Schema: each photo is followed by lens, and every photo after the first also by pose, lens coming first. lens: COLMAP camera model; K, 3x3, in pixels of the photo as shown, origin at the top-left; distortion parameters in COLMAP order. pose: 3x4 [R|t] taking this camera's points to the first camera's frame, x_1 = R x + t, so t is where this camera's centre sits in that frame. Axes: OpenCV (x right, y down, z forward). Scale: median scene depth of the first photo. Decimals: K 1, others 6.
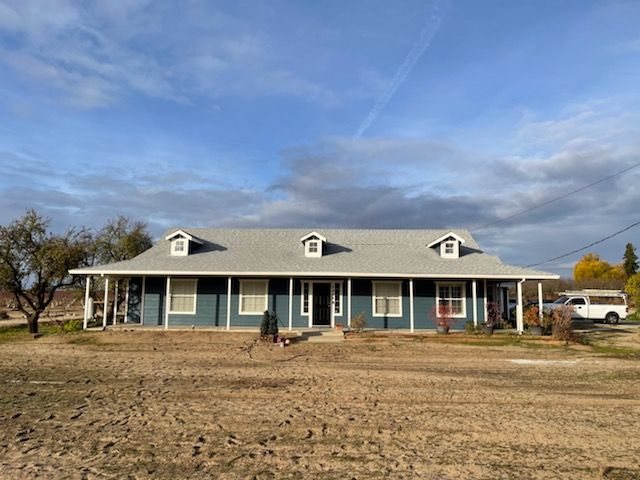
lens RADIAL K [[494.3, 0, 320.0], [0, 494.3, 240.0], [0, 0, 1]] dist [0.067251, -0.105558]
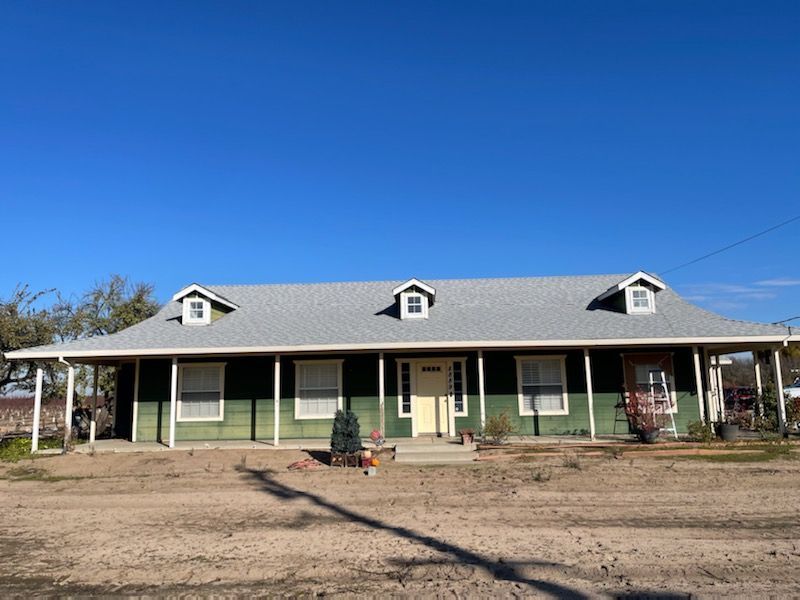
lens RADIAL K [[617.9, 0, 400.0], [0, 617.9, 300.0], [0, 0, 1]] dist [0.067251, -0.105558]
pose [[0.999525, -0.030751, 0.001992, -0.033789], [0.030804, 0.998817, -0.037618, 0.038065], [-0.000832, 0.037661, 0.999290, 0.243368]]
